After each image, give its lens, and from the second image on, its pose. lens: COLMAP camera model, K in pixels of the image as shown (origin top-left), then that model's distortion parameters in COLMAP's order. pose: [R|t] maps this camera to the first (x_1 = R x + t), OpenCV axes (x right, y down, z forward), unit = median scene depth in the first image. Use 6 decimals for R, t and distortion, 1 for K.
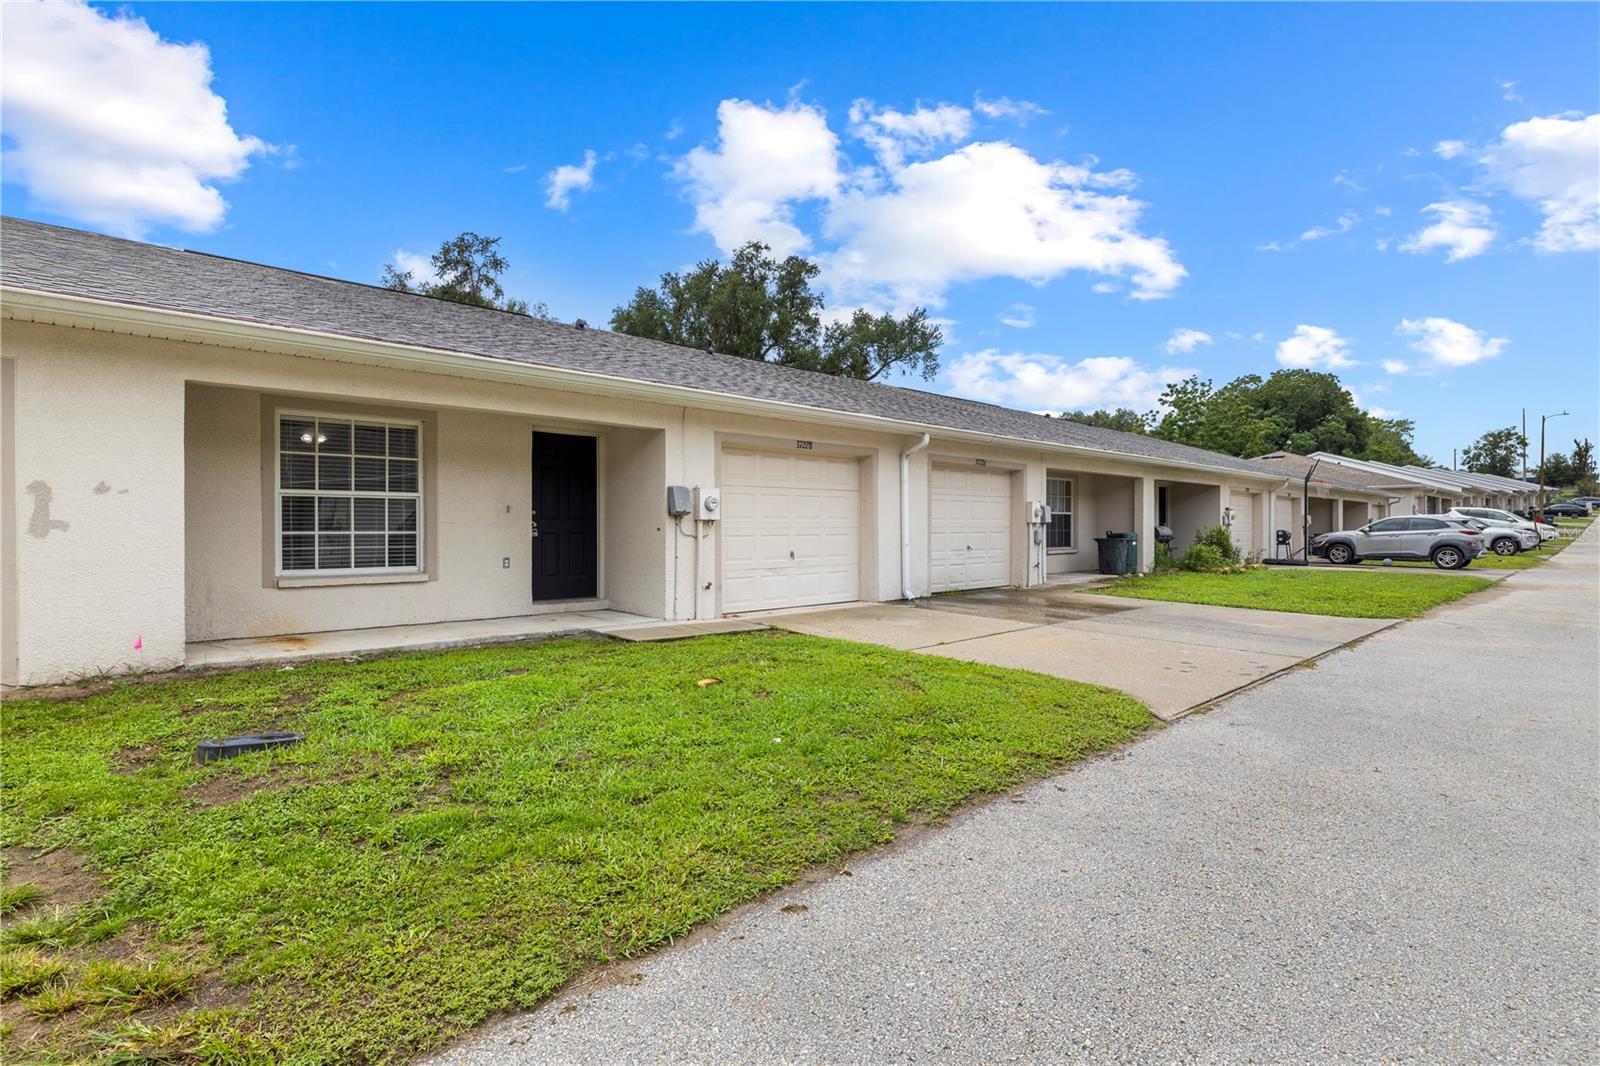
lens RADIAL K [[796.2, 0, 800.0], [0, 796.2, 533.0], [0, 0, 1]] dist [-0.003891, 0.000017]
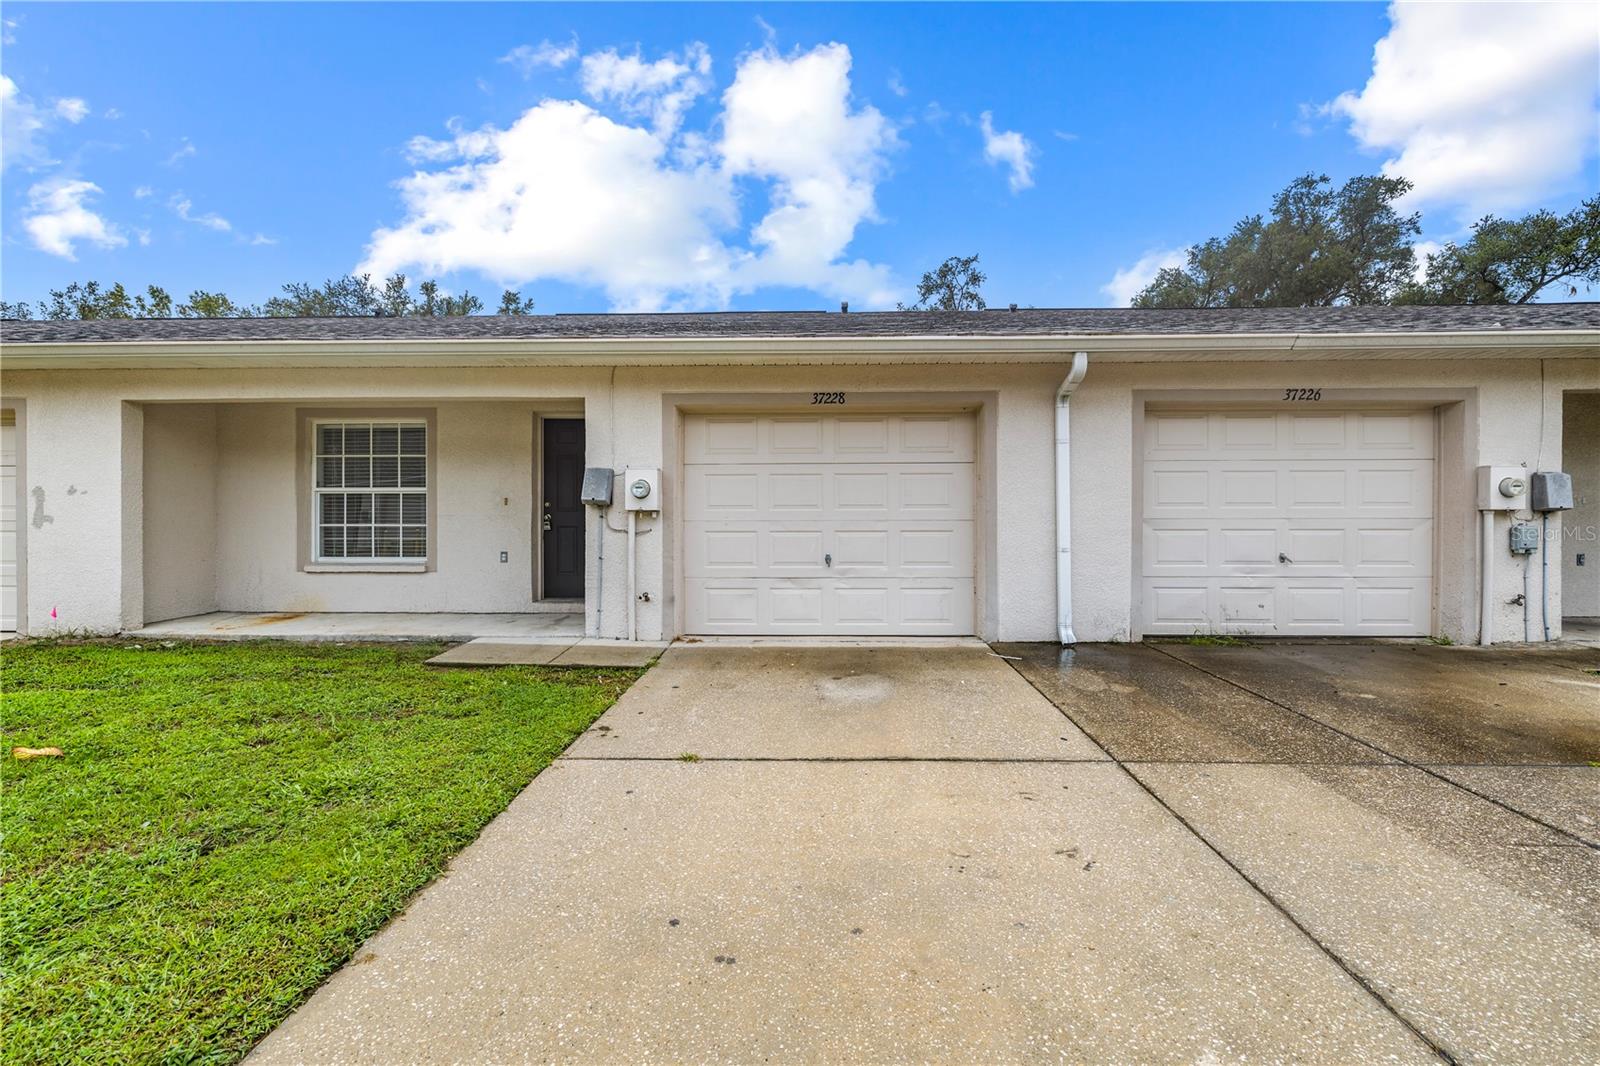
lens RADIAL K [[673.8, 0, 798.4], [0, 673.8, 533.0], [0, 0, 1]] dist [0.001334, 0.000246]
pose [[0.697861, 0.014066, -0.716095, 0.386049], [-0.004454, 0.999873, 0.015299, -0.004872], [0.716219, -0.007487, 0.697835, 0.562949]]
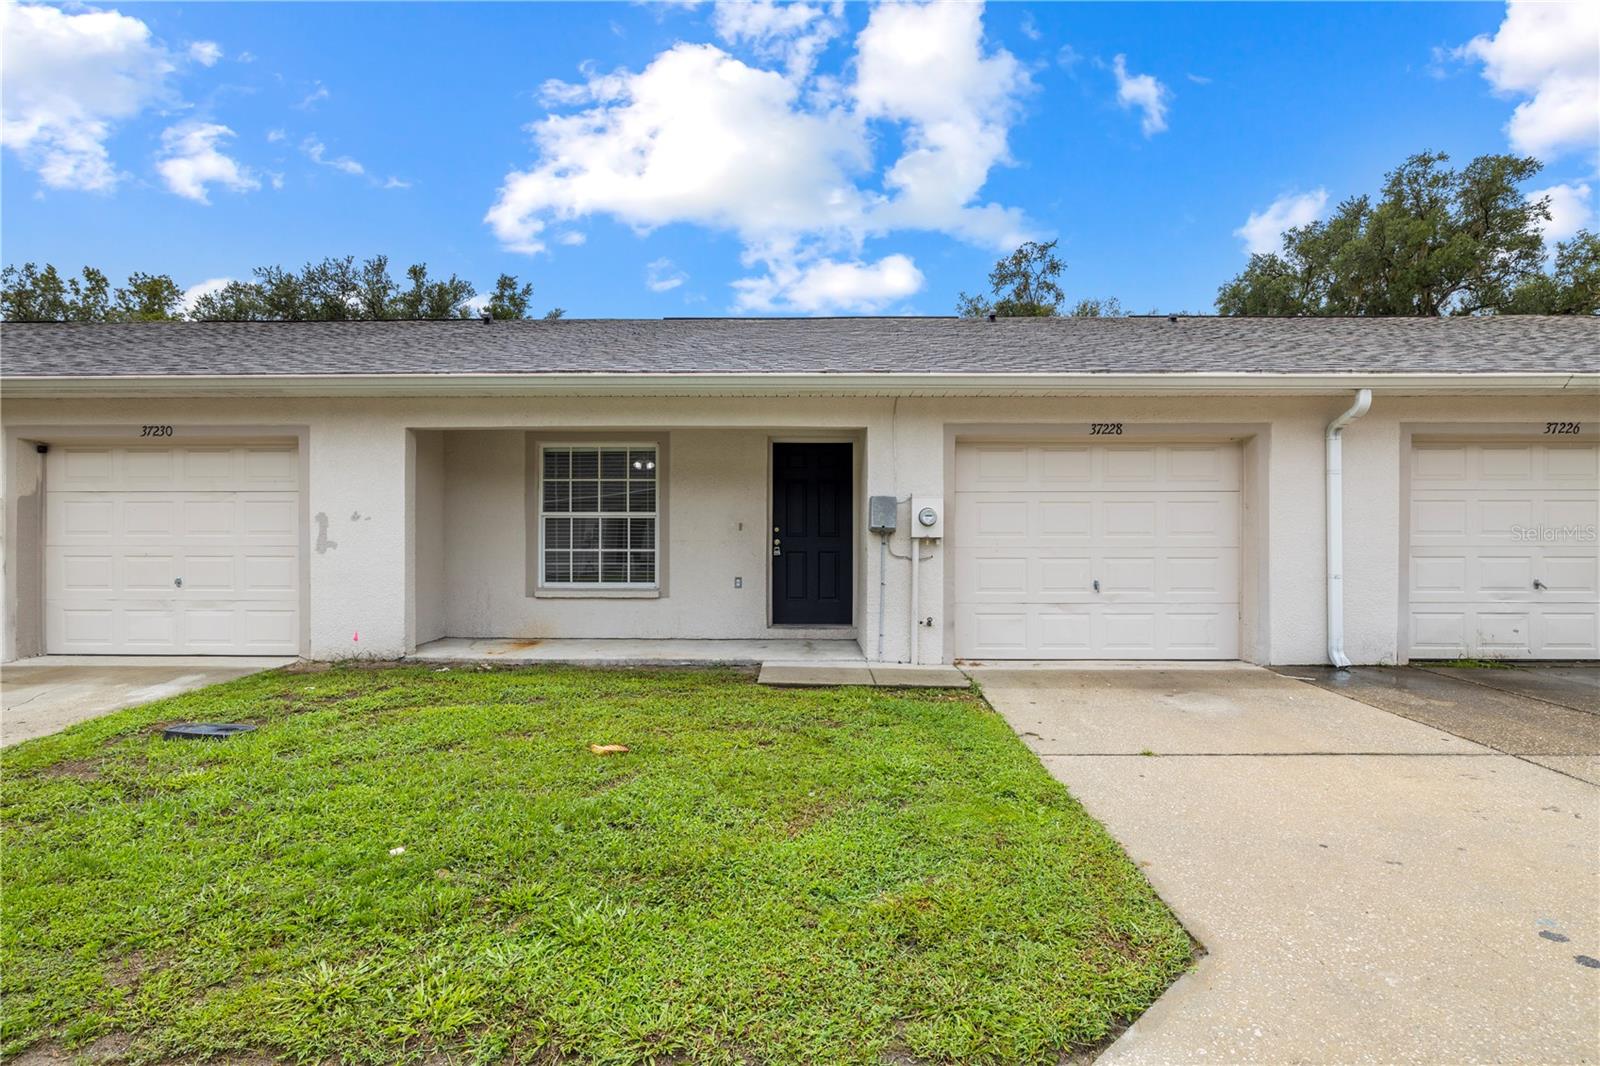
lens RADIAL K [[800.3, 0, 800.9], [0, 800.3, 551.7], [0, 0, 1]] dist [-0.003472, 0.000555]
pose [[0.706312, 0.013249, -0.707777, 0.303345], [-0.006293, 0.999903, 0.012438, -0.010048], [0.707873, -0.004331, 0.706326, 0.305428]]
